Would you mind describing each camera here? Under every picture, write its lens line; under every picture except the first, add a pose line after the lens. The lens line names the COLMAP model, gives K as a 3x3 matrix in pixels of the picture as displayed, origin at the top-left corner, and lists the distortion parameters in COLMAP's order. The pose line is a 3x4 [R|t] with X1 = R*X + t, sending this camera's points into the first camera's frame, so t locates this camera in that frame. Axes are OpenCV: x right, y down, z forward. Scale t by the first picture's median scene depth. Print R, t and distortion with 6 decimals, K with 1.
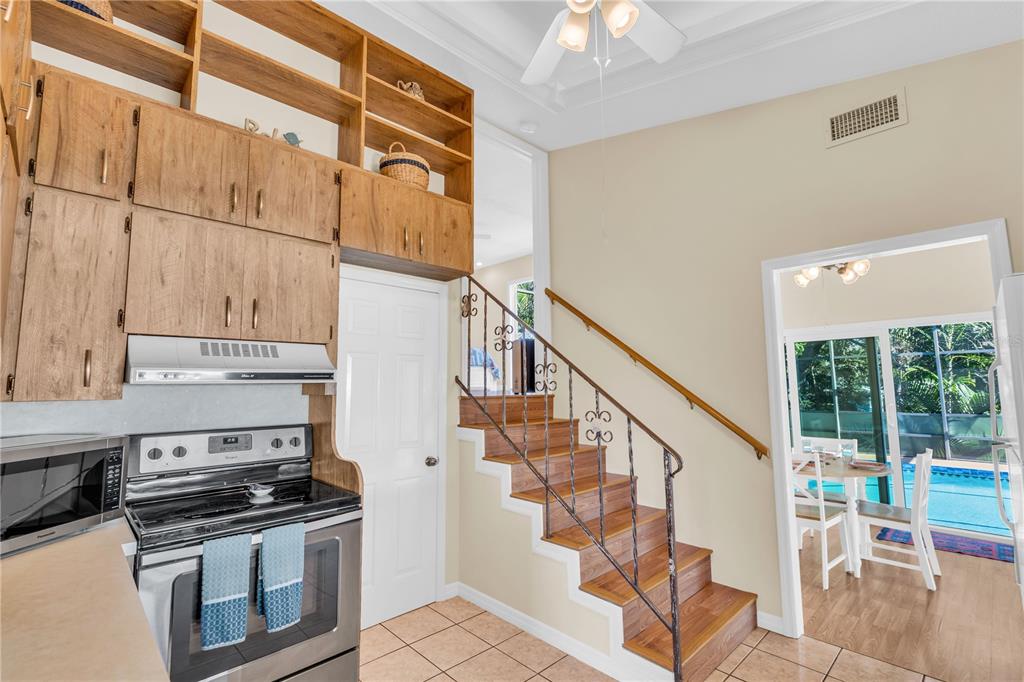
lens RADIAL K [[464.4, 0, 512.0], [0, 464.4, 341.0], [0, 0, 1]] dist [-0.000569, -0.000336]
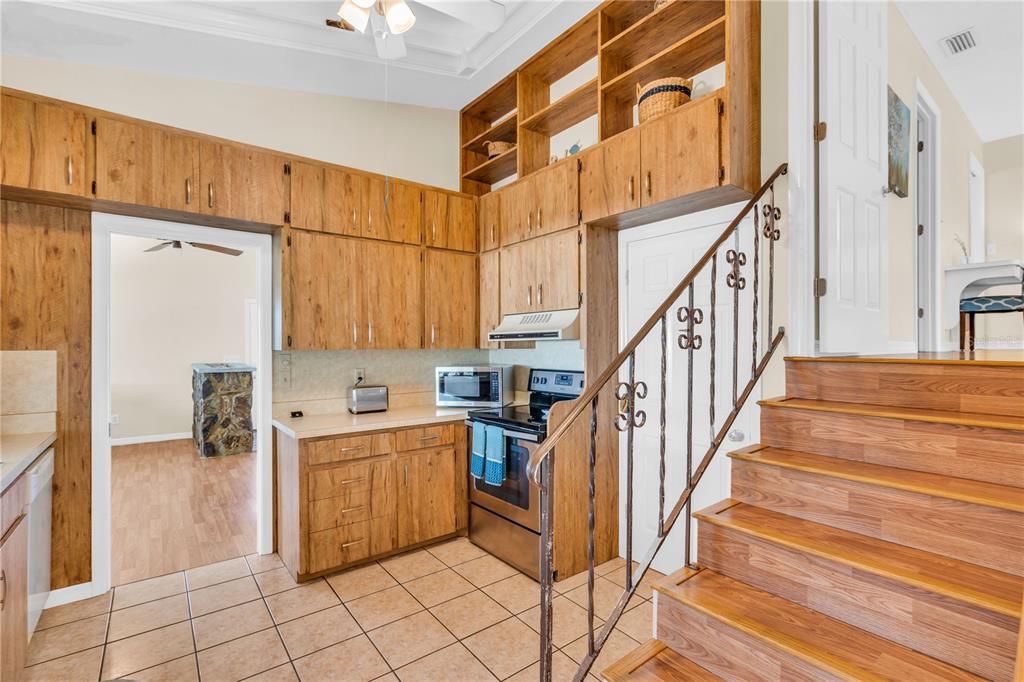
lens RADIAL K [[464.4, 0, 512.0], [0, 464.4, 341.0], [0, 0, 1]] dist [-0.000569, -0.000336]
pose [[-0.101224, -0.001939, -0.994862, 0.336495], [0.102176, 0.994690, -0.012335, 0.036100], [0.989603, -0.102900, -0.100489, 0.371150]]
